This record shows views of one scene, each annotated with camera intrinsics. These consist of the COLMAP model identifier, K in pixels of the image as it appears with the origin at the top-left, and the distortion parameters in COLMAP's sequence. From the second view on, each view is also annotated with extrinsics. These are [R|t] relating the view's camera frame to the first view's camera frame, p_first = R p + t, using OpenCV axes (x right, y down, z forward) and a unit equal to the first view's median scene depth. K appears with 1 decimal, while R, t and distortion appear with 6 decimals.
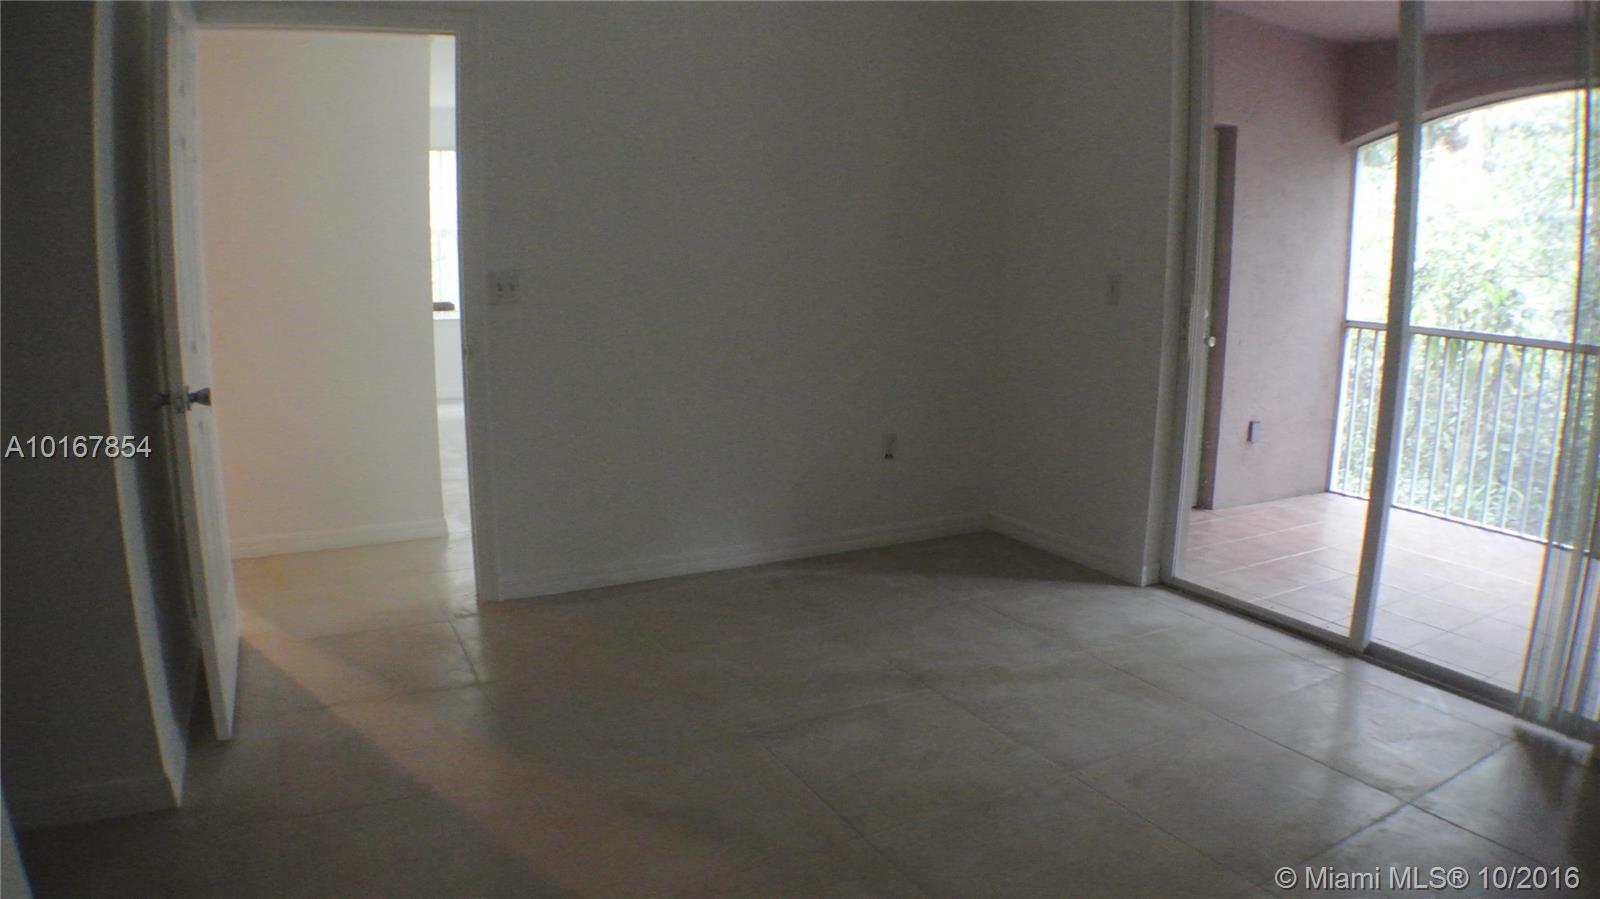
lens RADIAL K [[1008.4, 0, 810.4], [0, 1008.4, 458.0], [0, 0, 1]] dist [-0.213964, 0.049406]
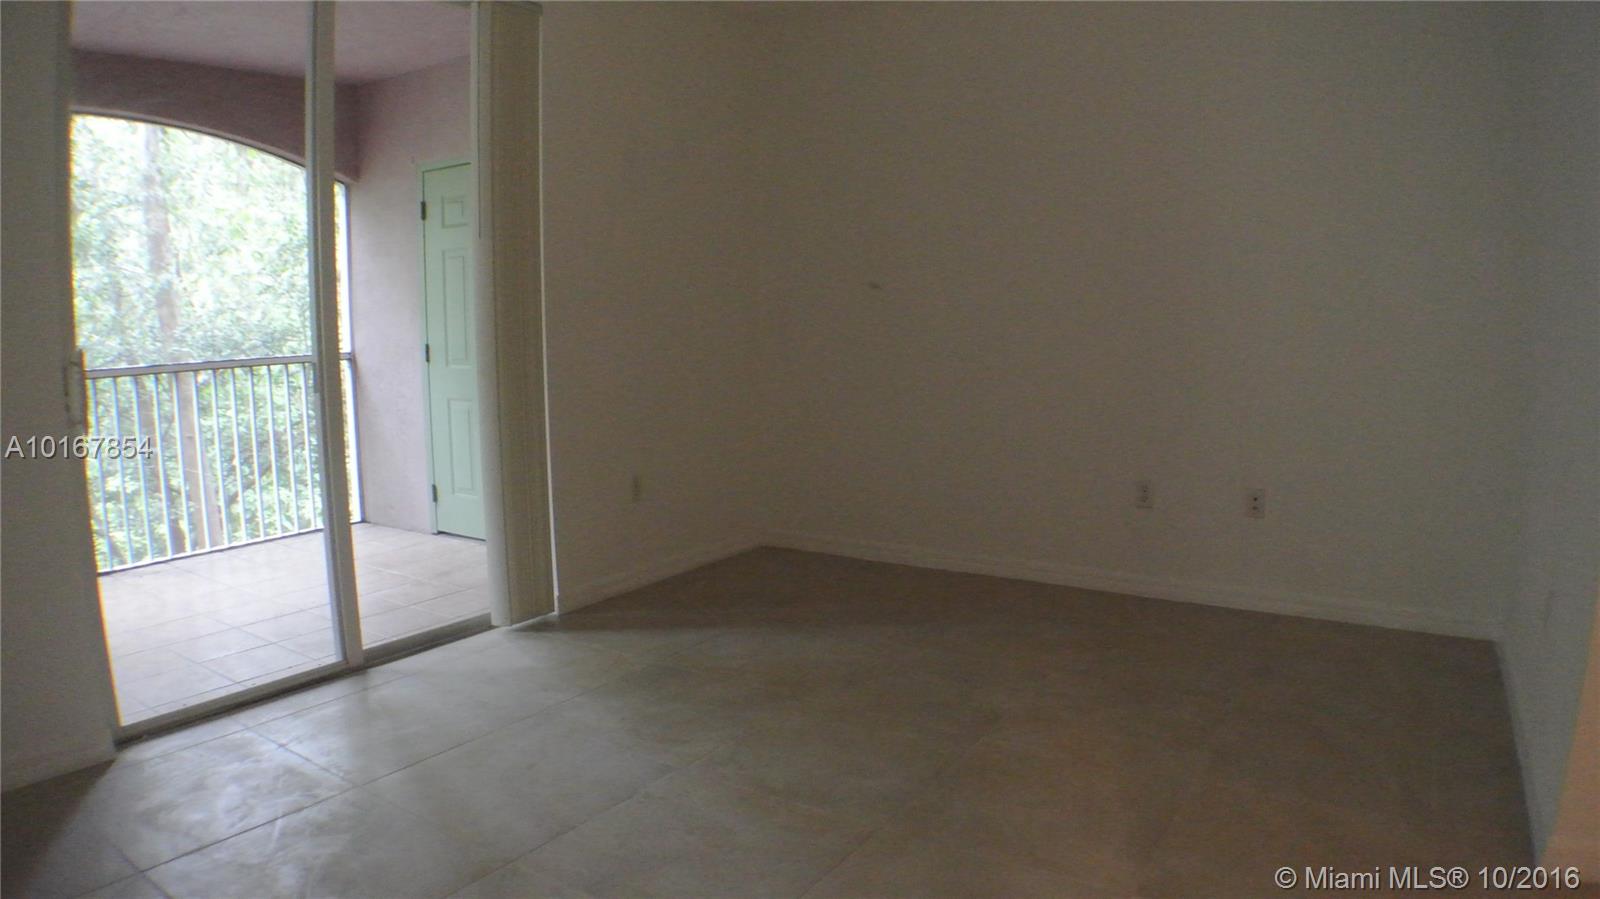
lens RADIAL K [[1008.4, 0, 810.4], [0, 1008.4, 458.0], [0, 0, 1]] dist [-0.213964, 0.049406]
pose [[-0.481690, -0.140031, 0.865082, -0.453192], [0.166812, 0.954451, 0.247380, -0.160124], [-0.860319, 0.263466, -0.436391, 0.802568]]
